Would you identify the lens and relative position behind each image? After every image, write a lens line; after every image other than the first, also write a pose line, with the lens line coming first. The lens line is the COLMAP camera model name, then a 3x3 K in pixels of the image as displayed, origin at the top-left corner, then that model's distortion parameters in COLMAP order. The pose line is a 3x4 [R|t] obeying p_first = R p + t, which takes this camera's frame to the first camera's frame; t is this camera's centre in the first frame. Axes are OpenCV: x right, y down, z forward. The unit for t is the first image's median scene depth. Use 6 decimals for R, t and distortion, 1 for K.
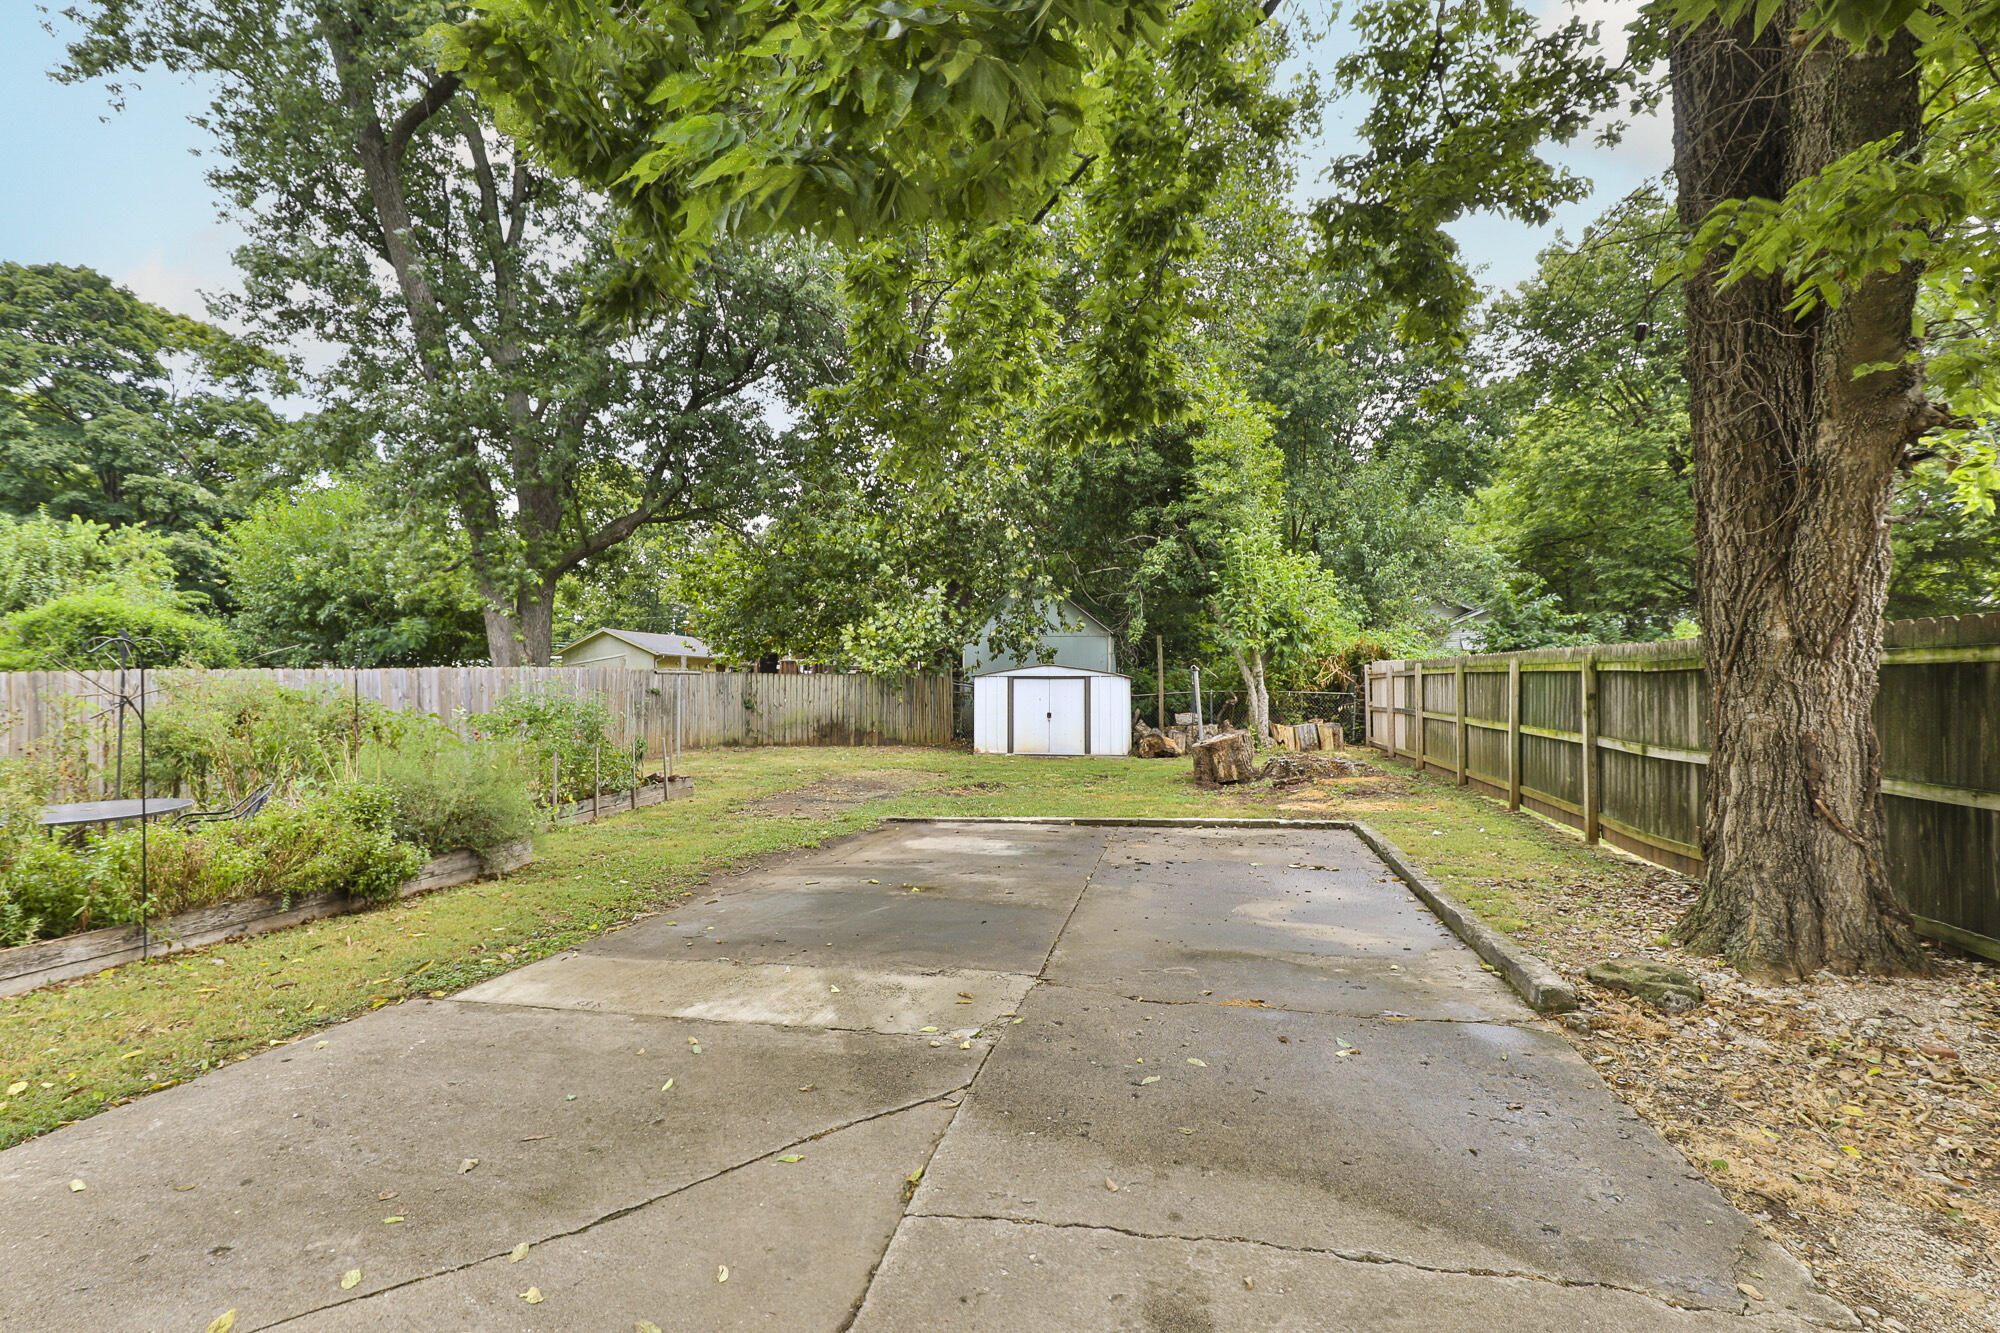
lens RADIAL K [[911.1, 0, 1006.4], [0, 911.1, 666.6], [0, 0, 1]] dist [0.003211, 0.000984]
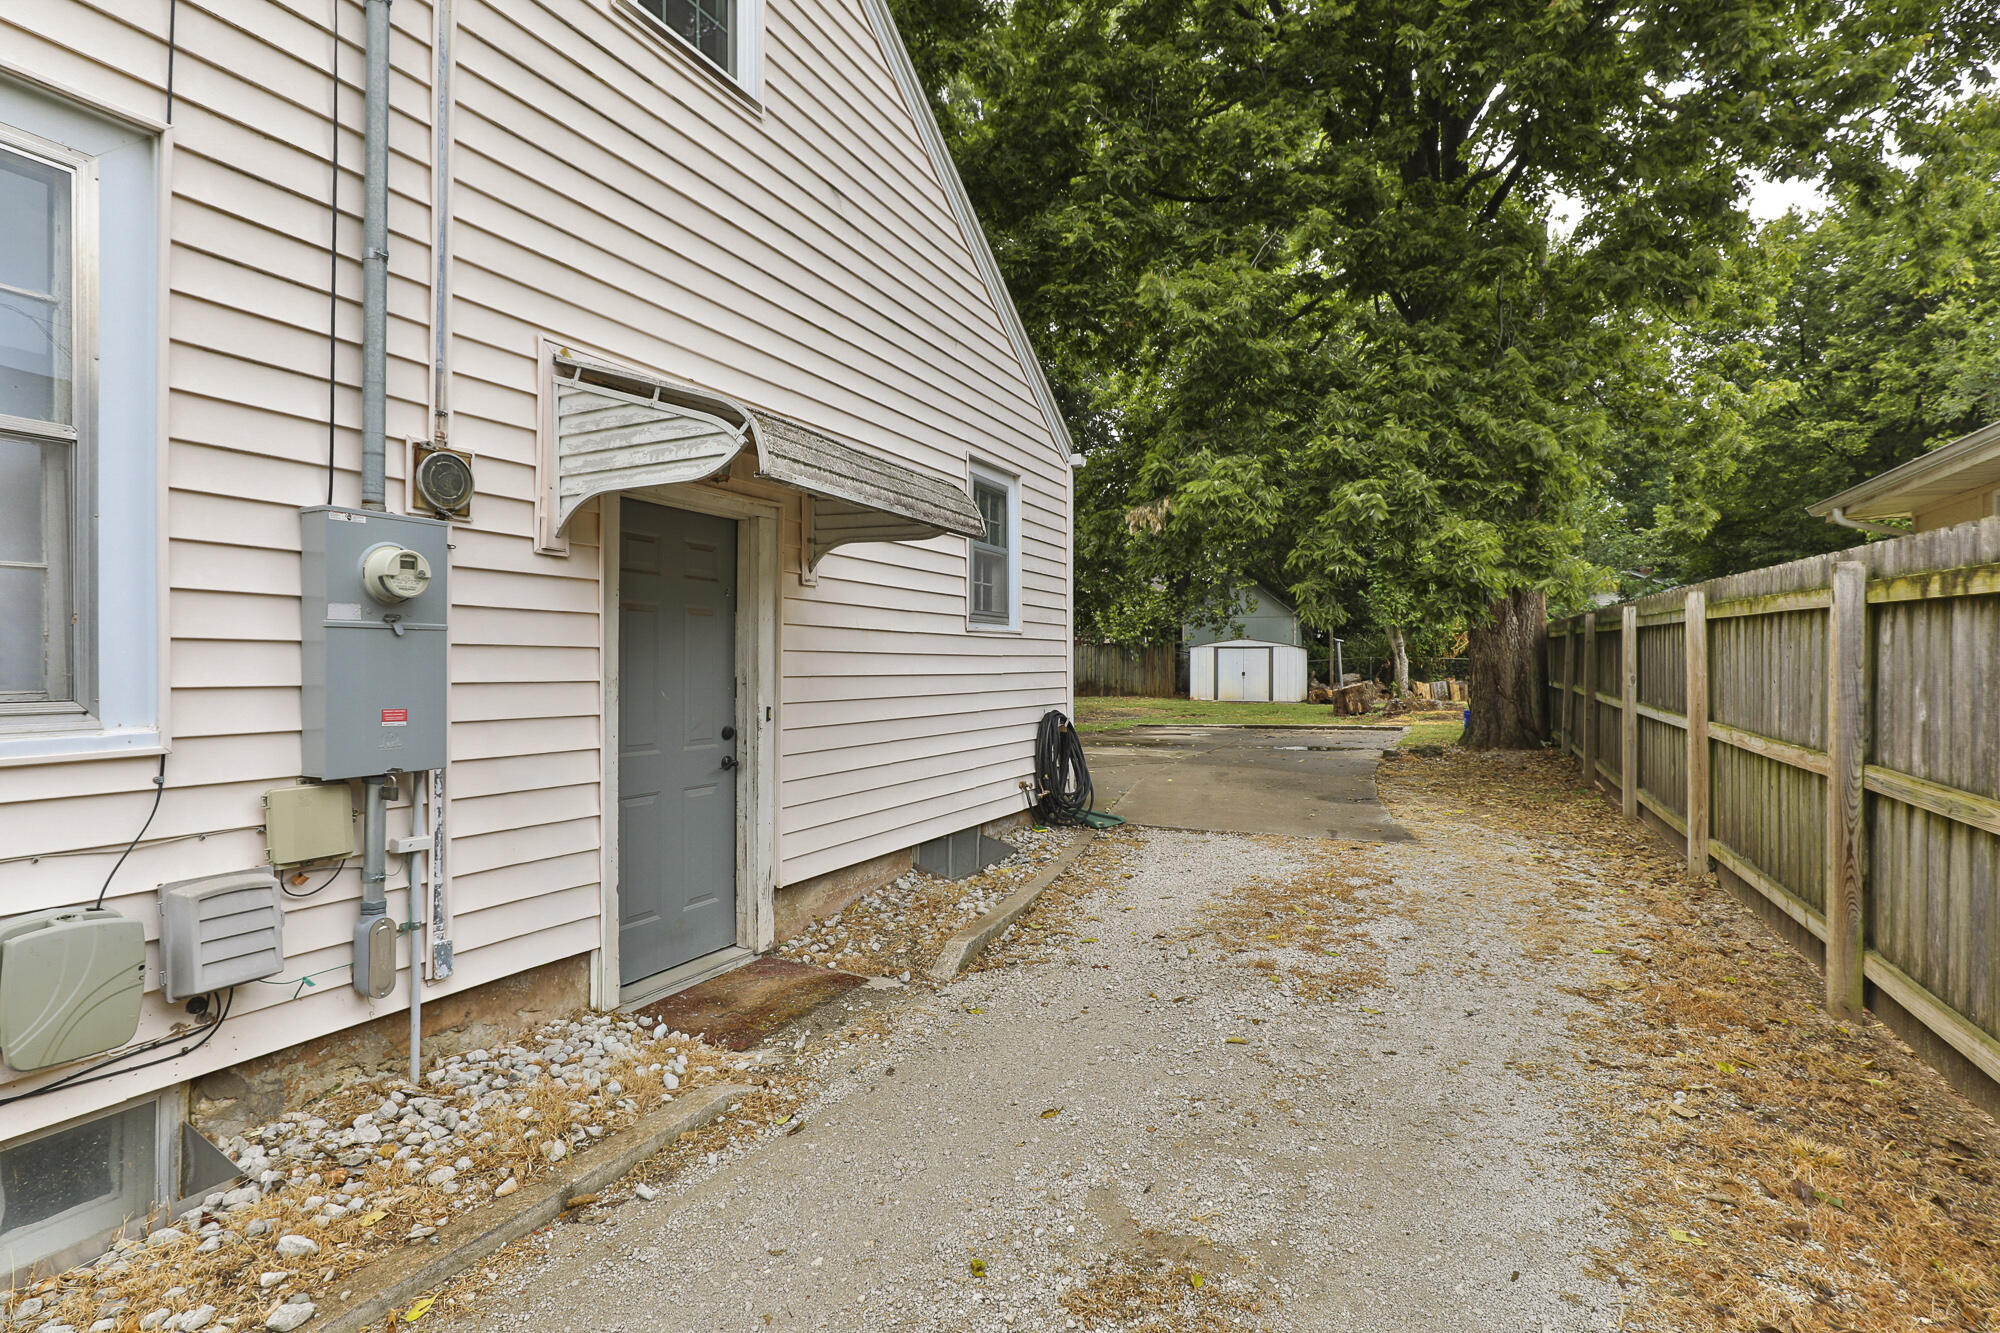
lens RADIAL K [[911.1, 0, 1008.7], [0, 911.1, 655.7], [0, 0, 1]] dist [0.003211, 0.000984]
pose [[0.971859, 0.000434, -0.235563, 0.026029], [0.003337, 0.999873, 0.015609, 0.001536], [0.235540, -0.015956, 0.971734, -0.477813]]
